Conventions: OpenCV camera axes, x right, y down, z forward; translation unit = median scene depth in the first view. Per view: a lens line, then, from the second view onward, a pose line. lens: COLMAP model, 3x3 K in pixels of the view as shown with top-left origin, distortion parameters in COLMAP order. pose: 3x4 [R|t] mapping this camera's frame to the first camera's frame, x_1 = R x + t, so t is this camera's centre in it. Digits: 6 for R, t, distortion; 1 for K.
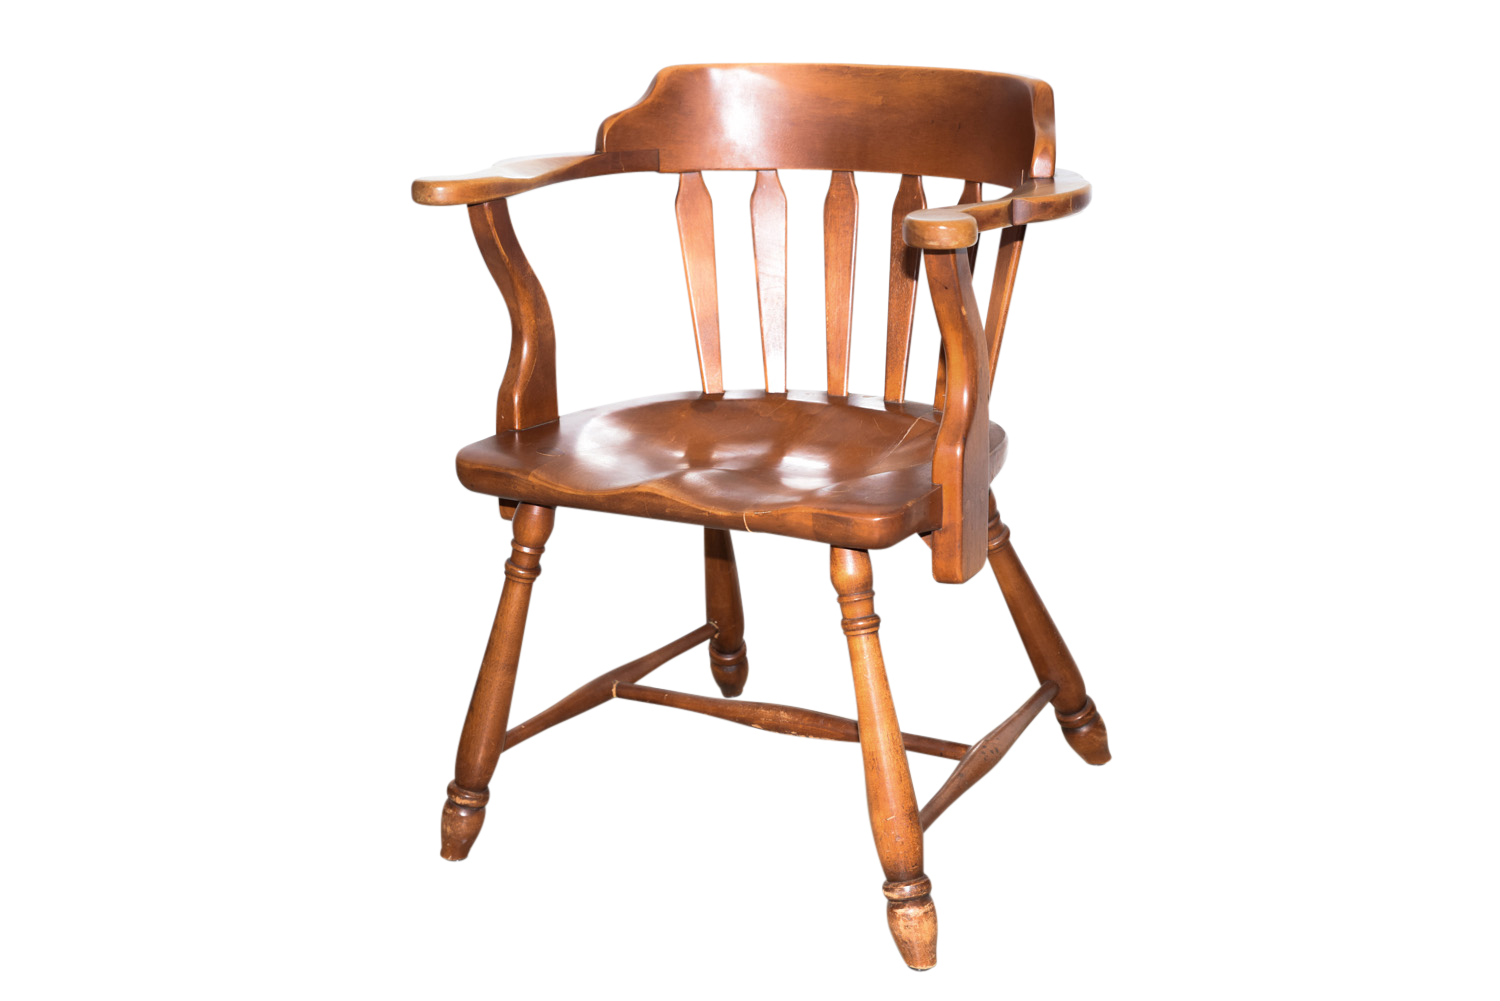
lens RADIAL K [[2505.1, 0, 750.0], [0, 2505.1, 500.5], [0, 0, 1]] dist [0.136310, 0.019306]
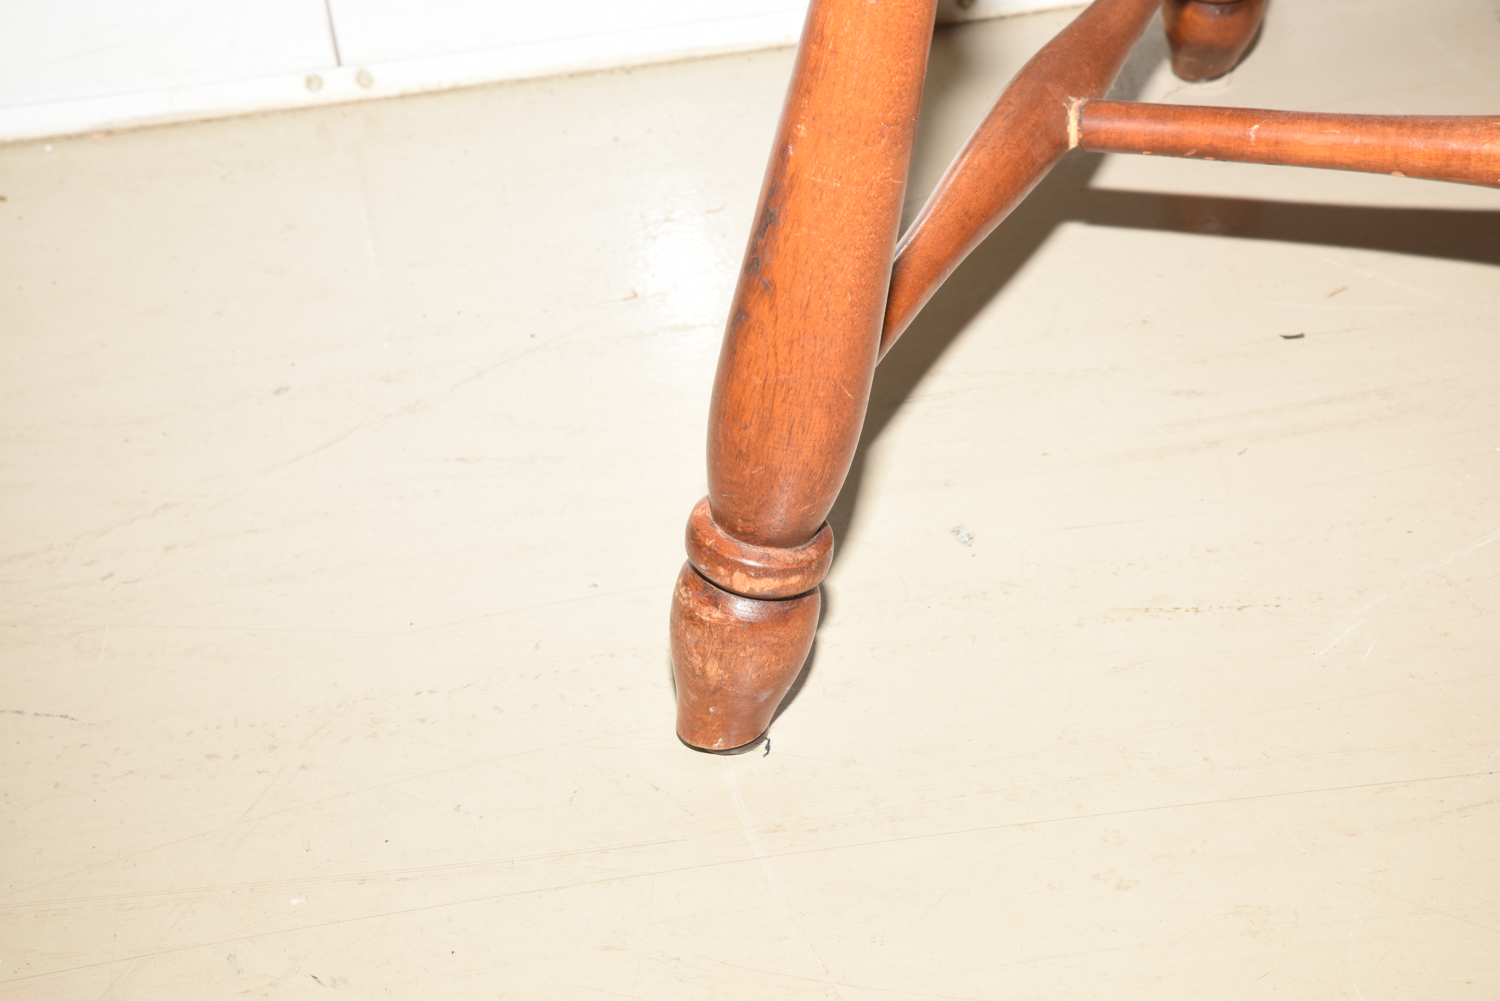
lens RADIAL K [[2640.0, 0, 743.1], [0, 2640.0, 498.9], [0, 0, 1]] dist [0.117282, 0.313470]
pose [[0.989054, -0.131564, 0.066801, -0.137326], [0.108603, 0.955574, 0.274014, 0.023123], [-0.099884, -0.263760, 0.959403, 0.703963]]
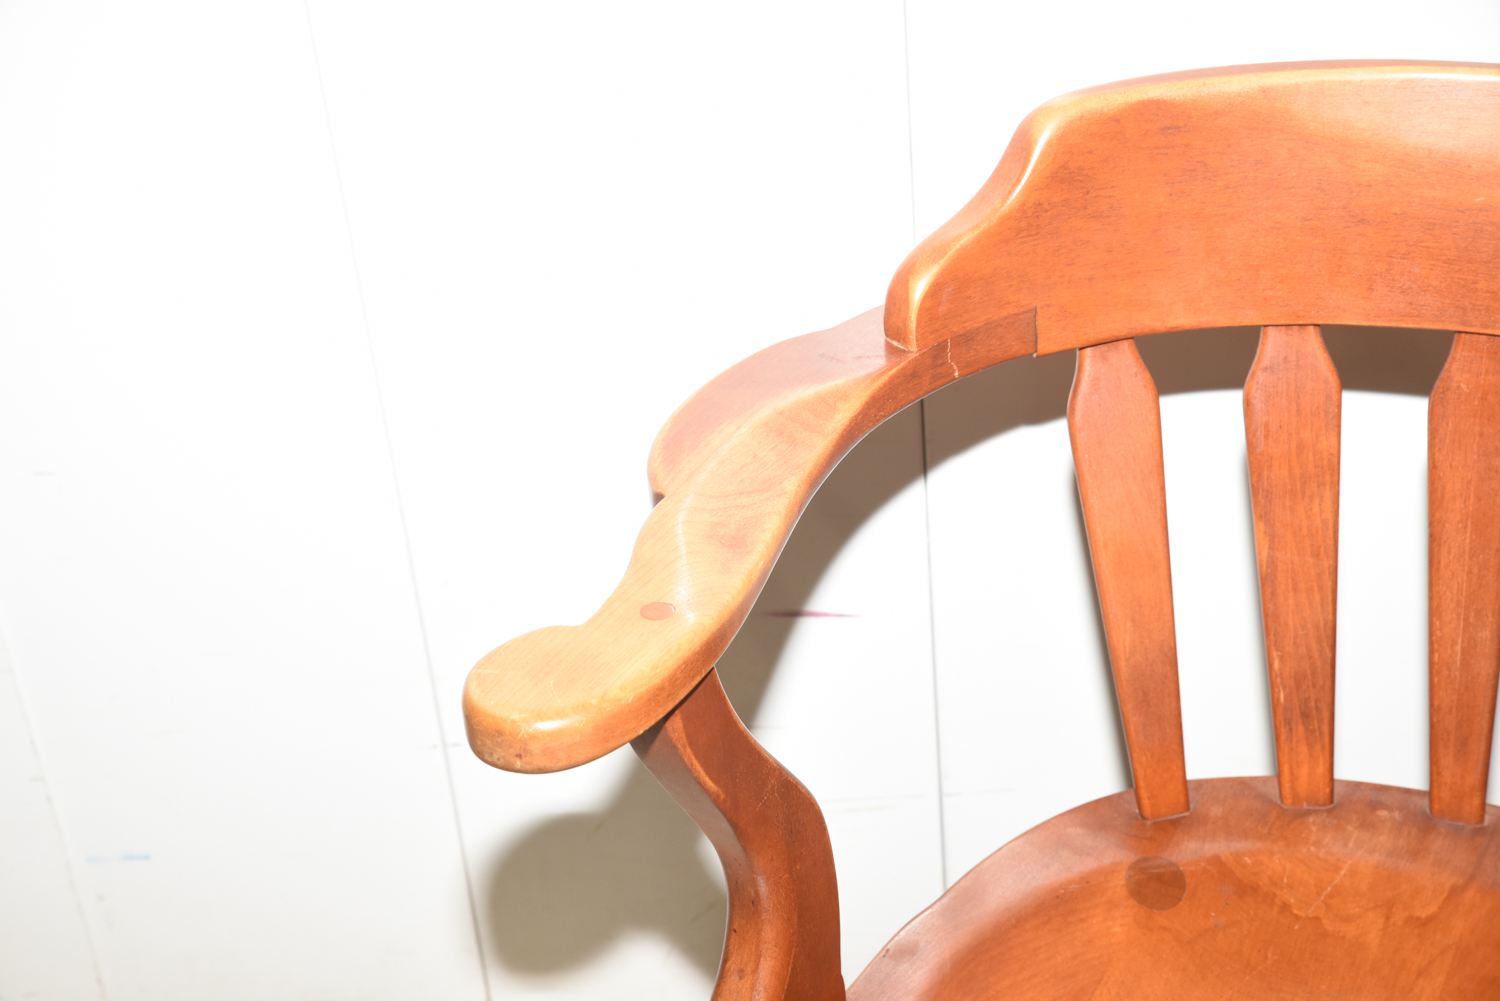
lens RADIAL K [[2640.0, 0, 743.1], [0, 2640.0, 498.9], [0, 0, 1]] dist [0.117282, 0.313470]
pose [[0.998456, -0.048793, -0.026535, -0.079007], [0.054414, 0.955129, 0.291150, -0.253907], [0.011138, -0.292144, 0.956309, 0.613329]]
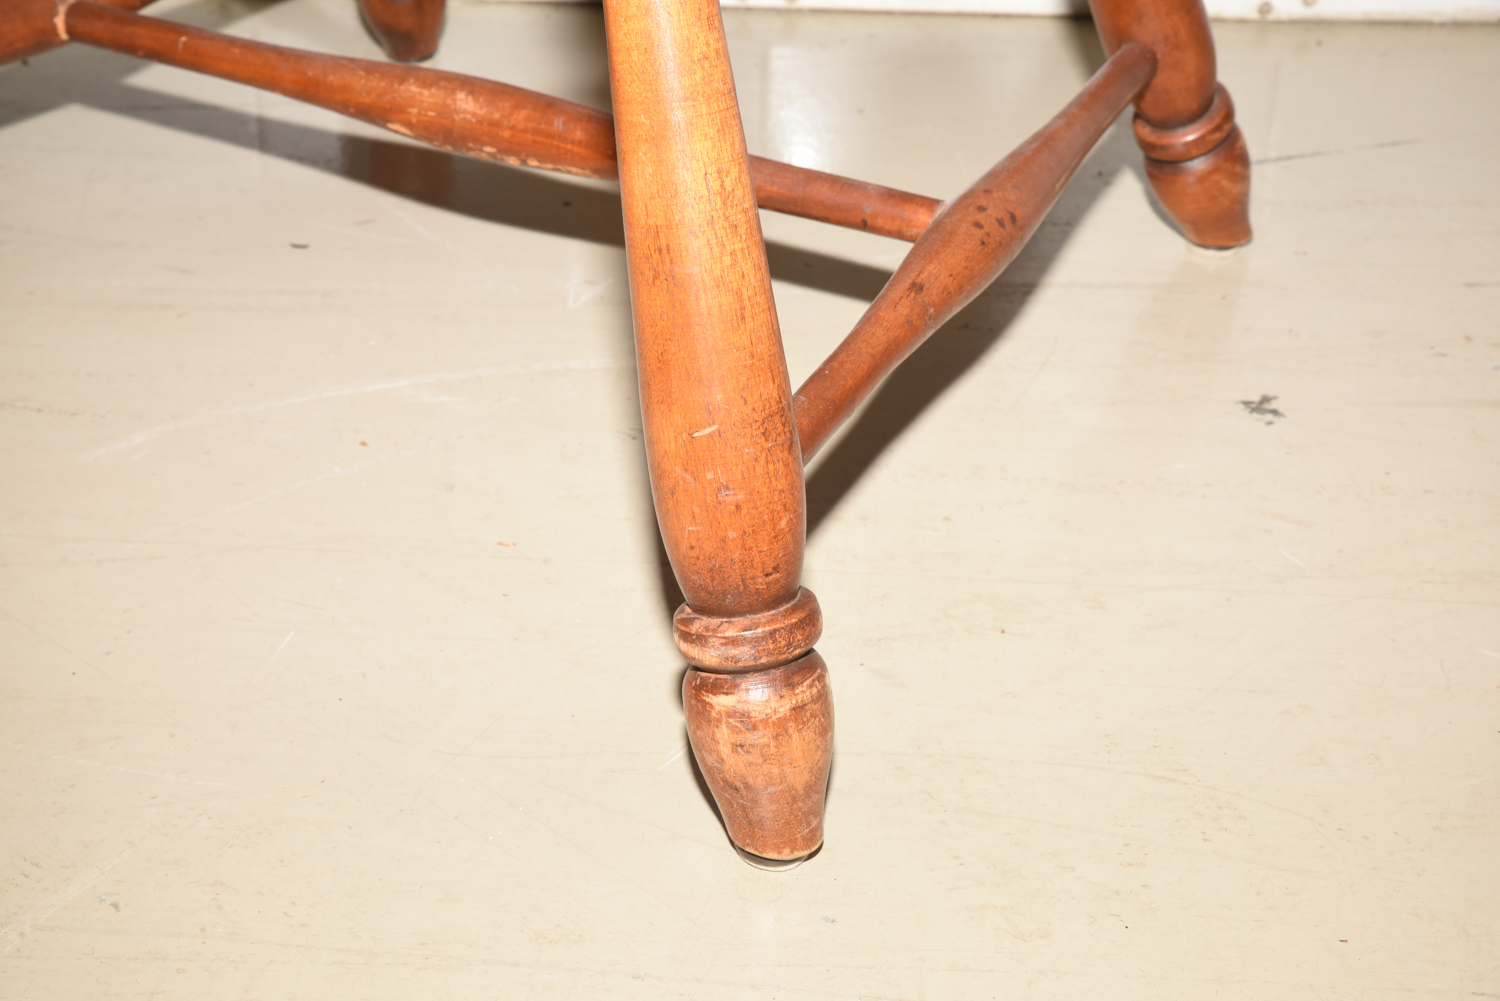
lens RADIAL K [[2640.0, 0, 743.1], [0, 2640.0, 498.9], [0, 0, 1]] dist [0.117282, 0.313470]
pose [[0.998441, 0.033883, 0.044361, 0.041810], [-0.043048, 0.973300, 0.225465, 0.052617], [-0.035538, -0.227023, 0.973241, 0.604374]]
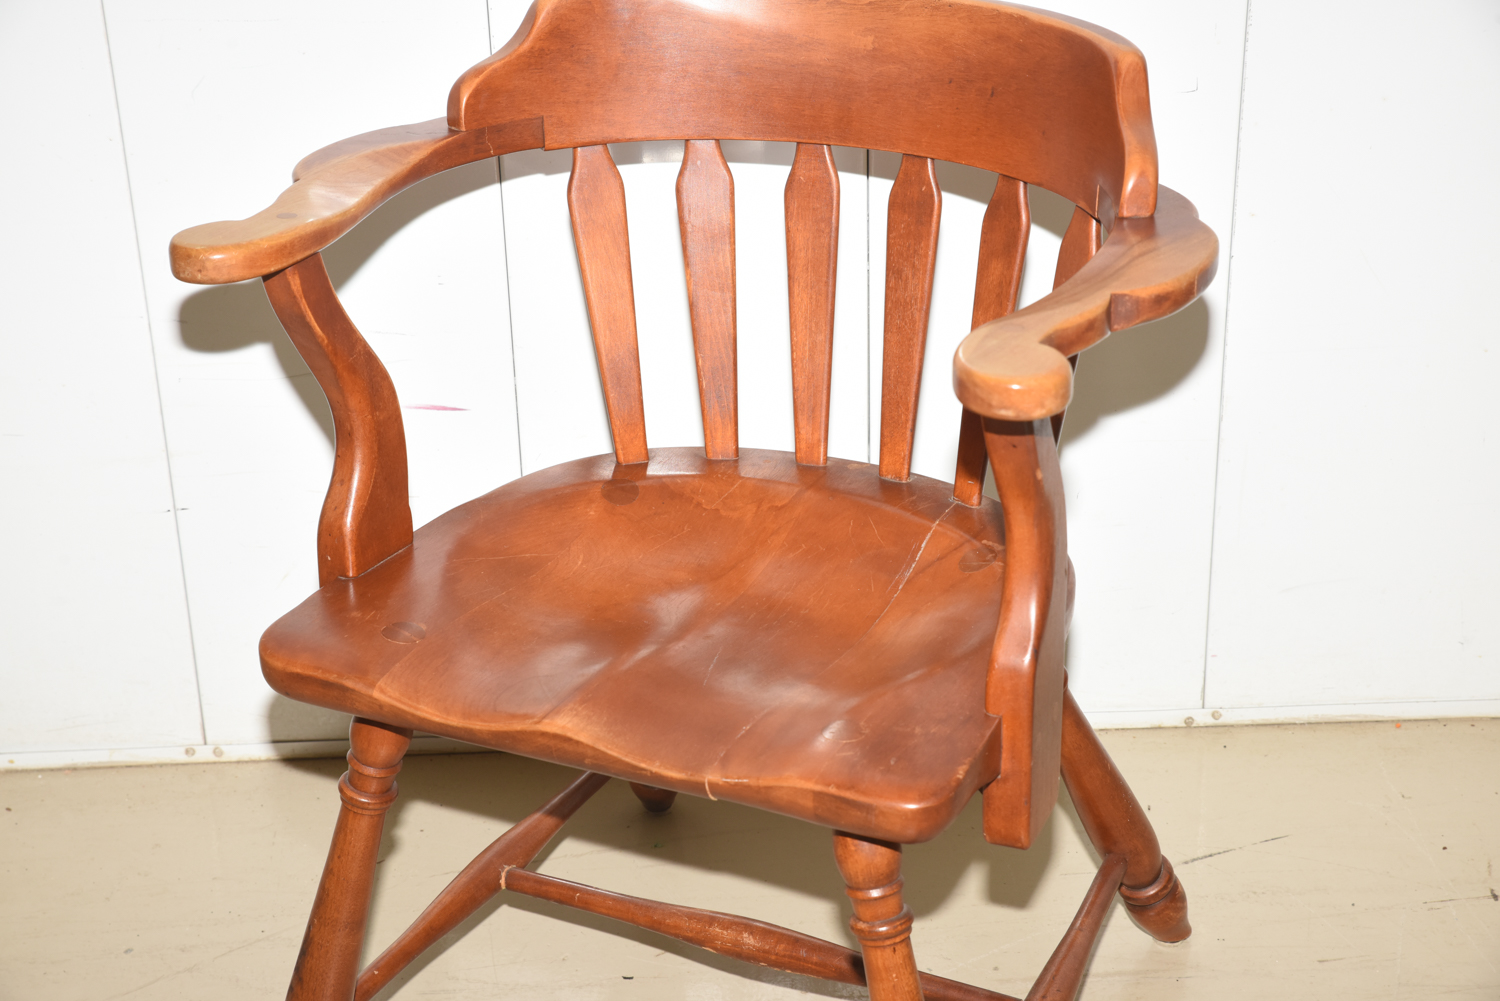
lens RADIAL K [[2669.3, 0, 745.1], [0, 2669.3, 494.1], [0, 0, 1]] dist [0.113433, 0.328552]
pose [[0.998132, -0.028661, 0.053962, -0.025339], [0.019588, 0.986644, 0.161710, -0.164962], [-0.057876, -0.160350, 0.985362, 0.288889]]
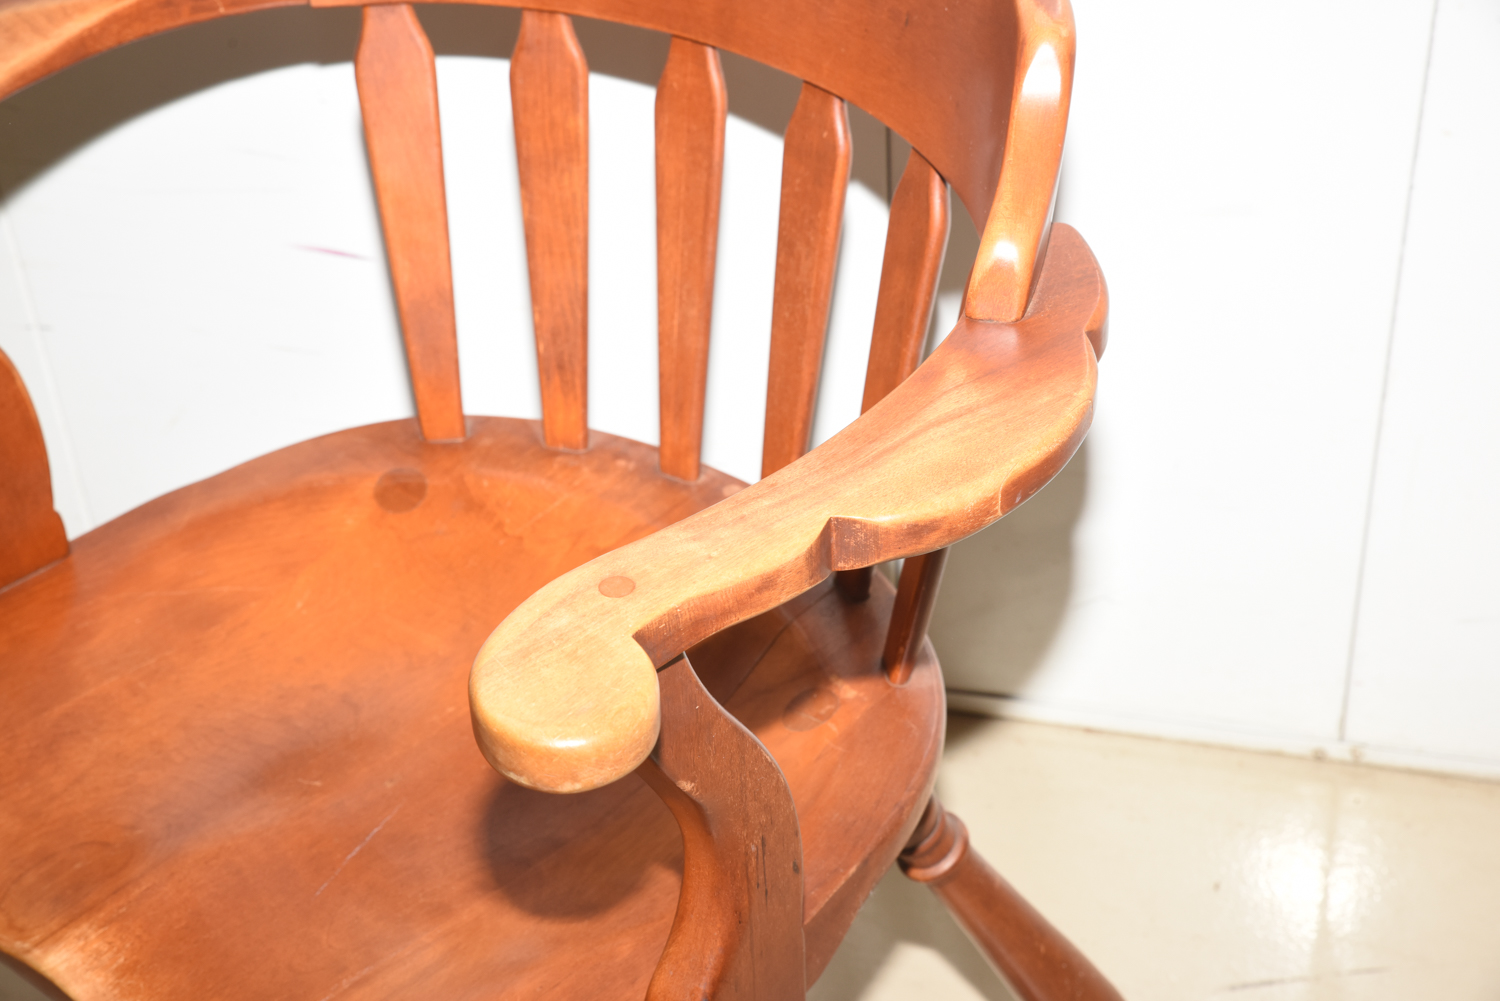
lens RADIAL K [[2640.0, 0, 743.1], [0, 2640.0, 498.9], [0, 0, 1]] dist [0.117282, 0.313470]
pose [[0.980967, 0.102477, -0.164929, 0.143692], [-0.033812, 0.926567, 0.374606, -0.250267], [0.191207, -0.361900, 0.912397, 0.563747]]
